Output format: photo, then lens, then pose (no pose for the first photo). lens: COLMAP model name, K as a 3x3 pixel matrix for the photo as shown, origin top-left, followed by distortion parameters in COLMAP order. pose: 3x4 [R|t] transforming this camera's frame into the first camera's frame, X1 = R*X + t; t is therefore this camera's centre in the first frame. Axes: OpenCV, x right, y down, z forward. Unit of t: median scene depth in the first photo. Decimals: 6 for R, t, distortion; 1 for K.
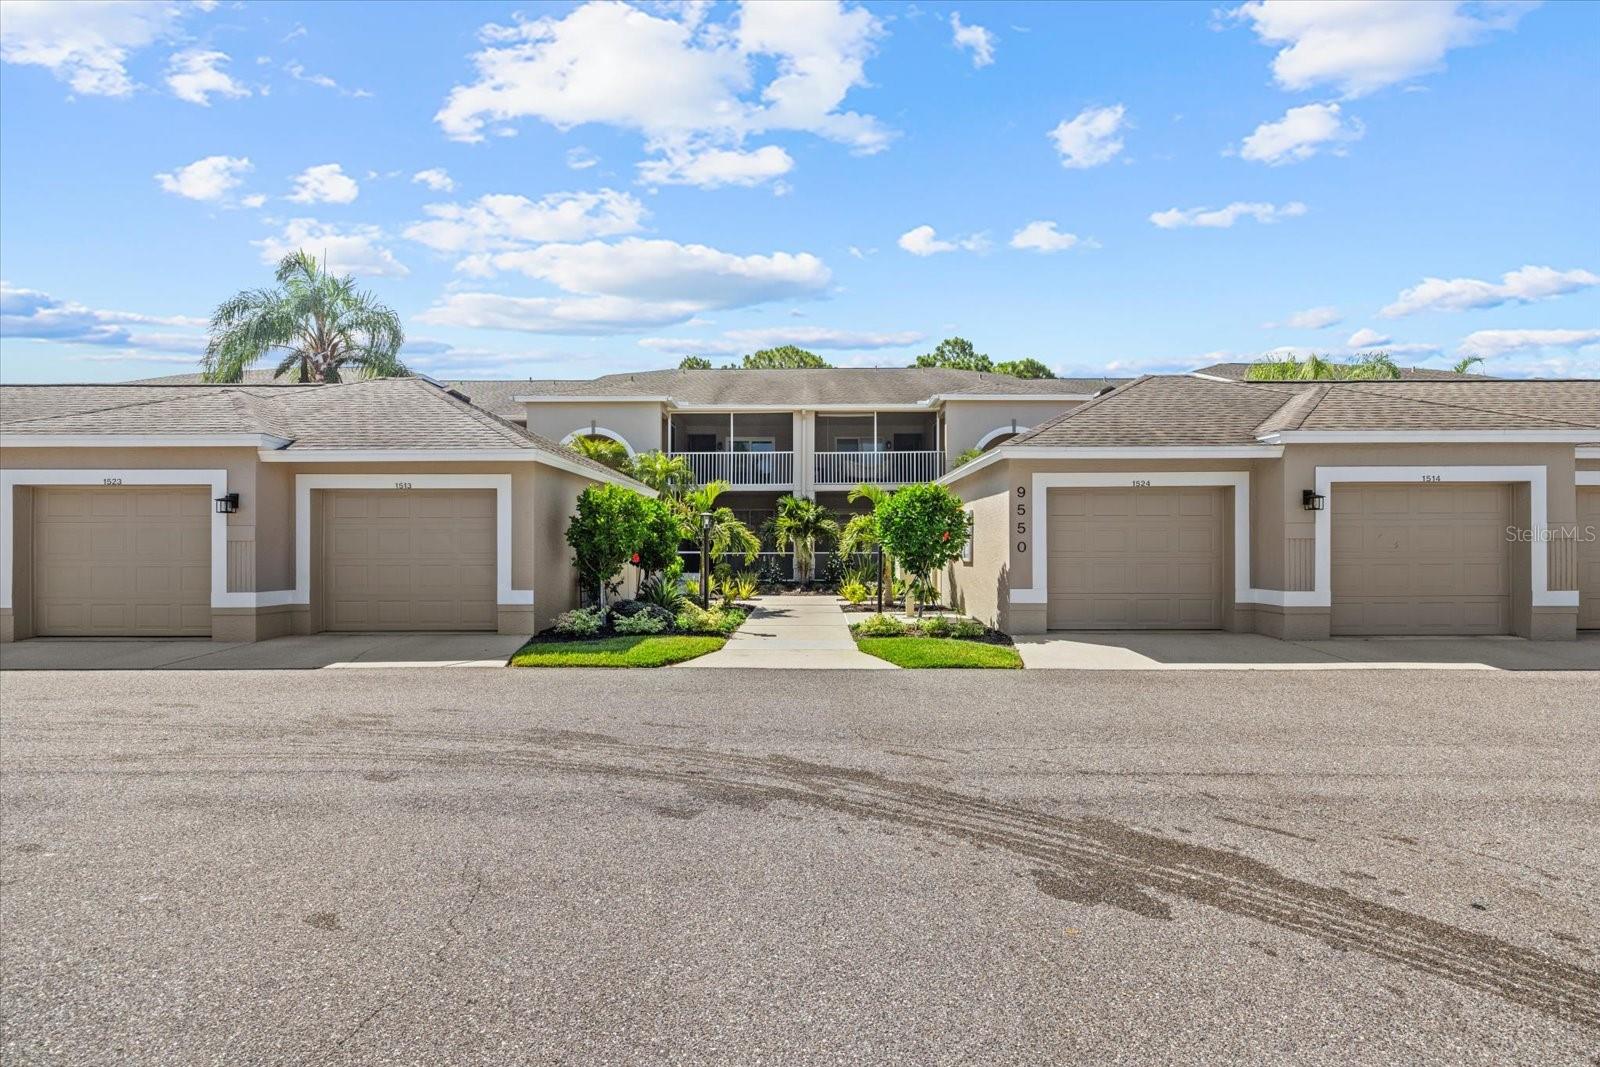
lens RADIAL K [[698.2, 0, 806.5], [0, 698.2, 542.4], [0, 0, 1]] dist [-0.000451, -0.000064]
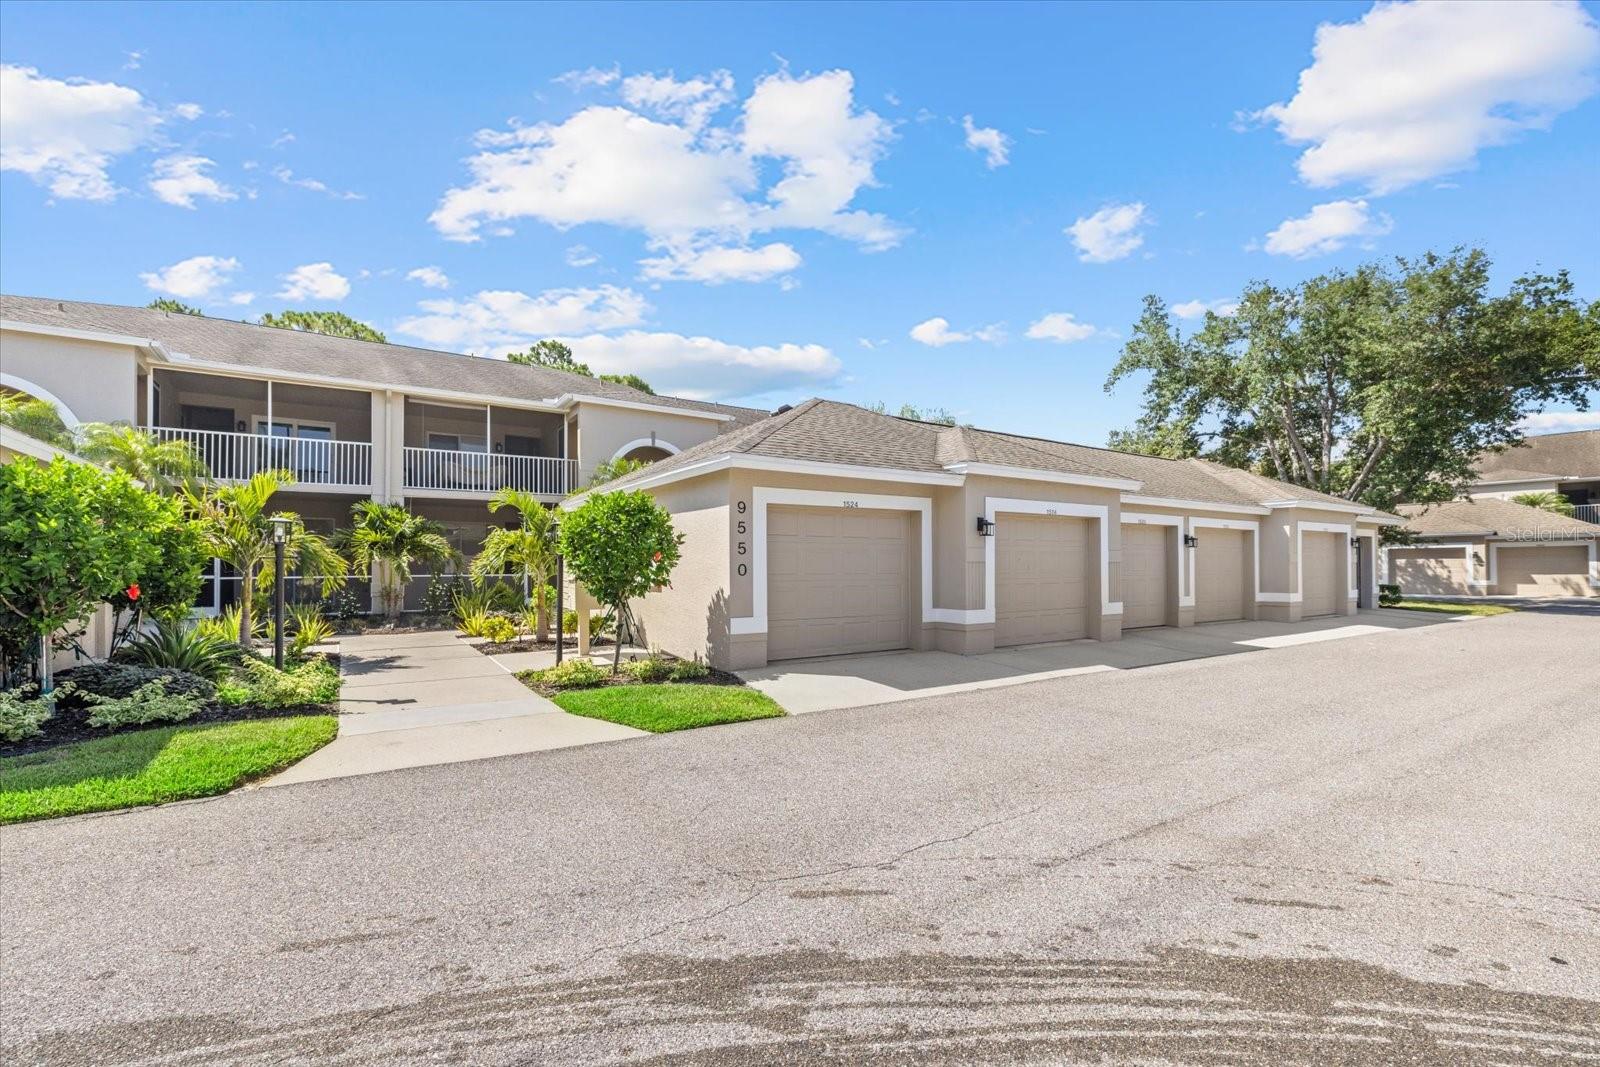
lens RADIAL K [[693.6, 0, 802.8], [0, 693.6, 557.7], [0, 0, 1]] dist [0.001985, 0.000481]
pose [[0.826434, 0.005406, 0.563007, -0.110089], [-0.002234, 0.999978, -0.006322, -0.003162], [-0.563029, 0.003967, 0.826428, 0.215022]]
